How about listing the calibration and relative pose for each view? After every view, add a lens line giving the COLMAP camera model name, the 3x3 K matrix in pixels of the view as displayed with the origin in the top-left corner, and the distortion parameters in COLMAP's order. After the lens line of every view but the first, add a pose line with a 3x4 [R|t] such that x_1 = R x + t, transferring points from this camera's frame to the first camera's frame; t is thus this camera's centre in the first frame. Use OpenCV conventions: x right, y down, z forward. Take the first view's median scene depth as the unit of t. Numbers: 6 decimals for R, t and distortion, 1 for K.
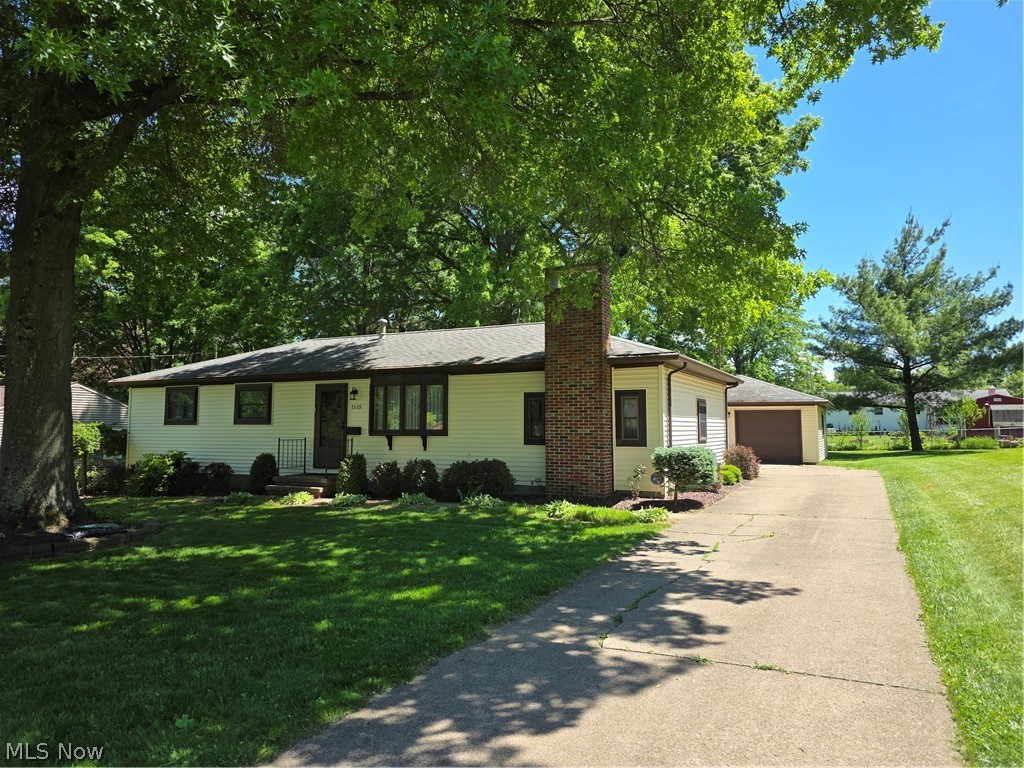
lens RADIAL K [[685.7, 0, 514.6], [0, 685.7, 374.3], [0, 0, 1]] dist [0.056500, -0.051379]
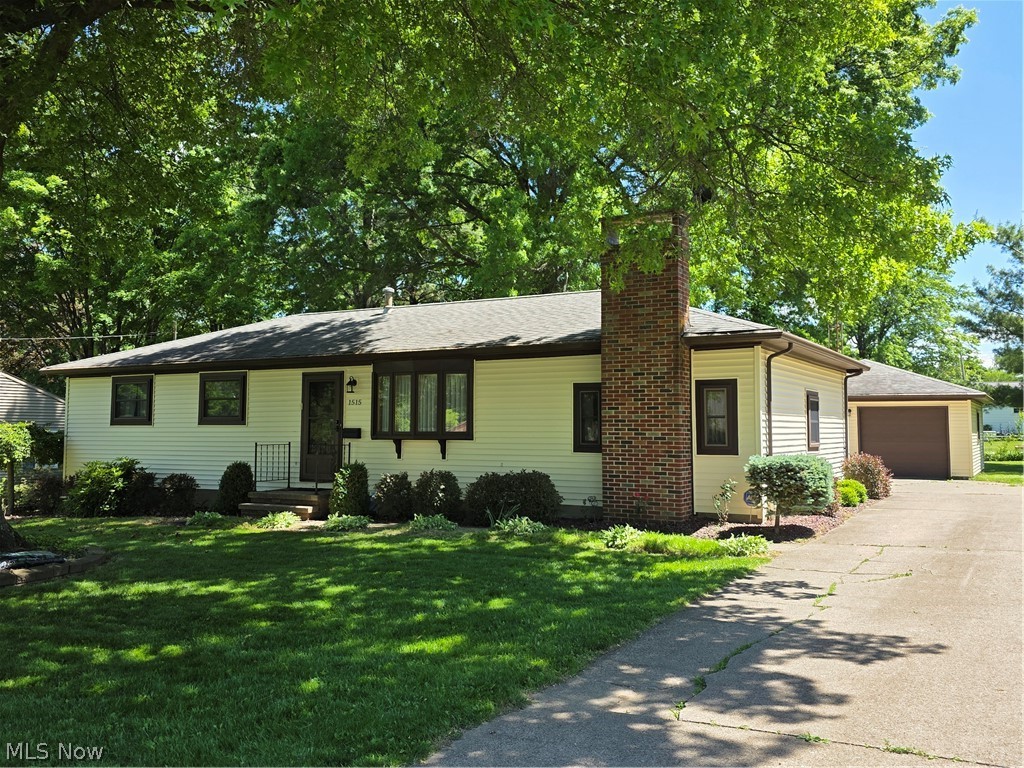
lens RADIAL K [[902.8, 0, 518.8], [0, 902.8, 370.2], [0, 0, 1]] dist [0.056050, -0.053854]
pose [[0.998891, -0.001900, -0.047048, 0.000096], [0.002445, 0.999931, 0.011526, 0.000798], [0.047022, -0.011628, 0.998826, 0.002035]]
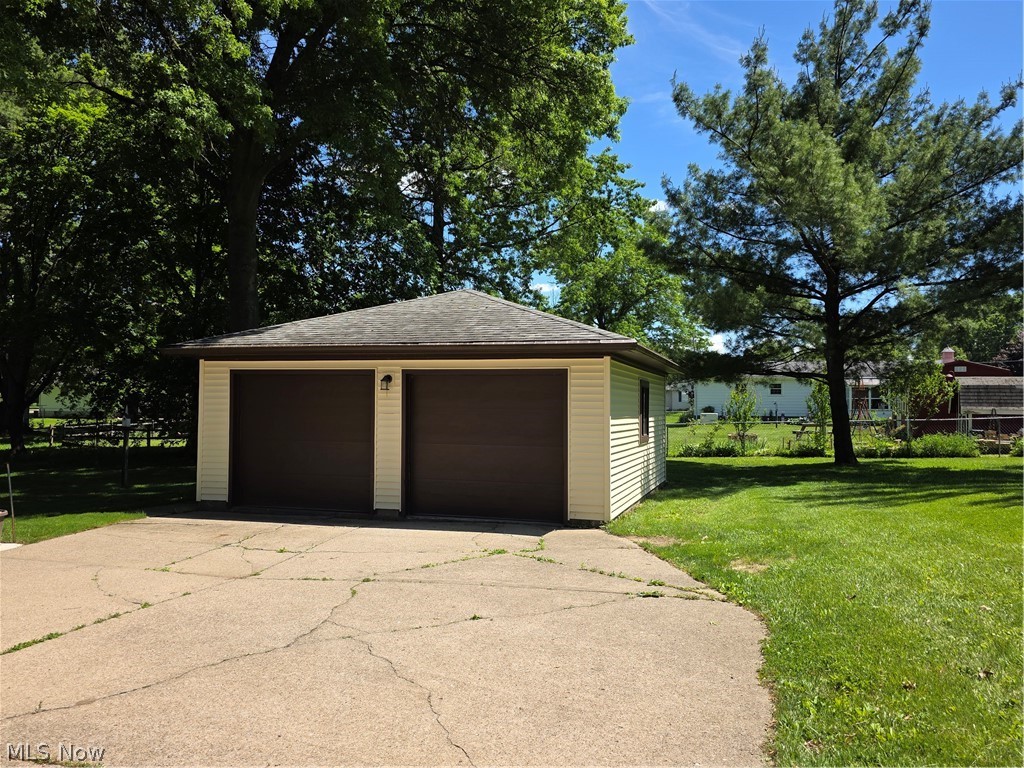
lens RADIAL K [[830.2, 0, 503.9], [0, 830.2, 388.7], [0, 0, 1]] dist [0.059540, -0.017036]
pose [[0.985850, 0.010399, 0.167306, 0.548128], [-0.019266, 0.998489, 0.051465, 0.070616], [-0.166518, -0.053960, 0.984561, 1.041008]]
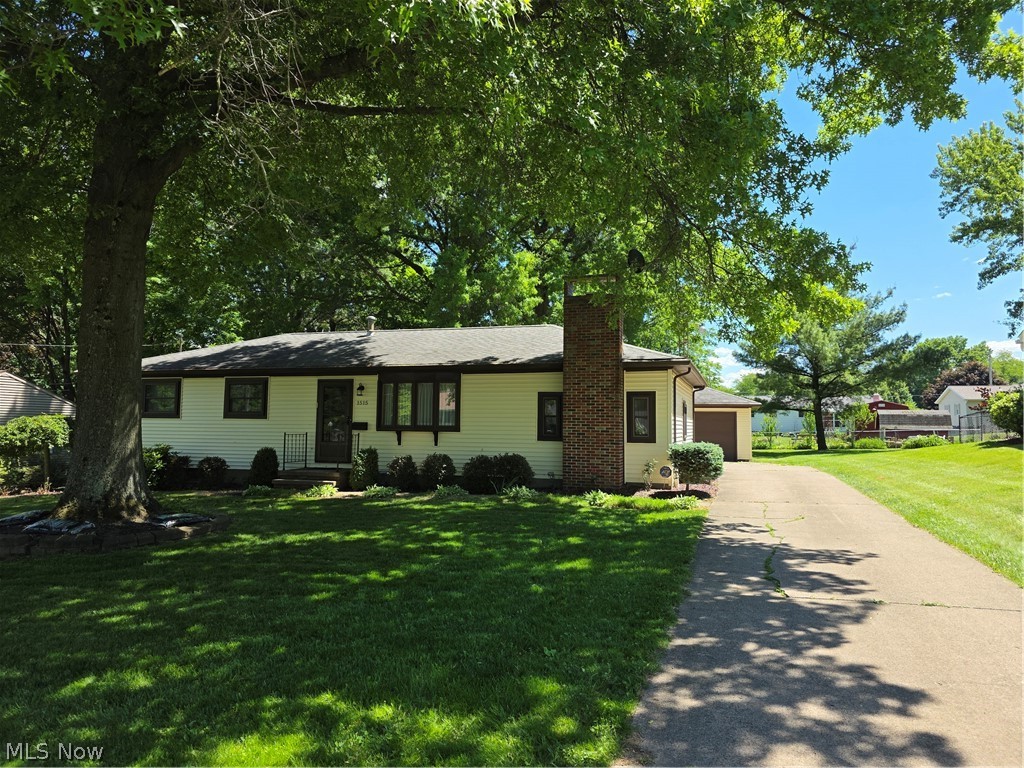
lens RADIAL K [[685.7, 0, 528.4], [0, 685.7, 382.0], [0, 0, 1]] dist [0.056500, -0.051379]
pose [[0.986723, 0.021125, 0.161033, -0.157457], [-0.023160, 0.999674, 0.010768, 0.000162], [-0.160753, -0.014355, 0.986890, -0.046999]]
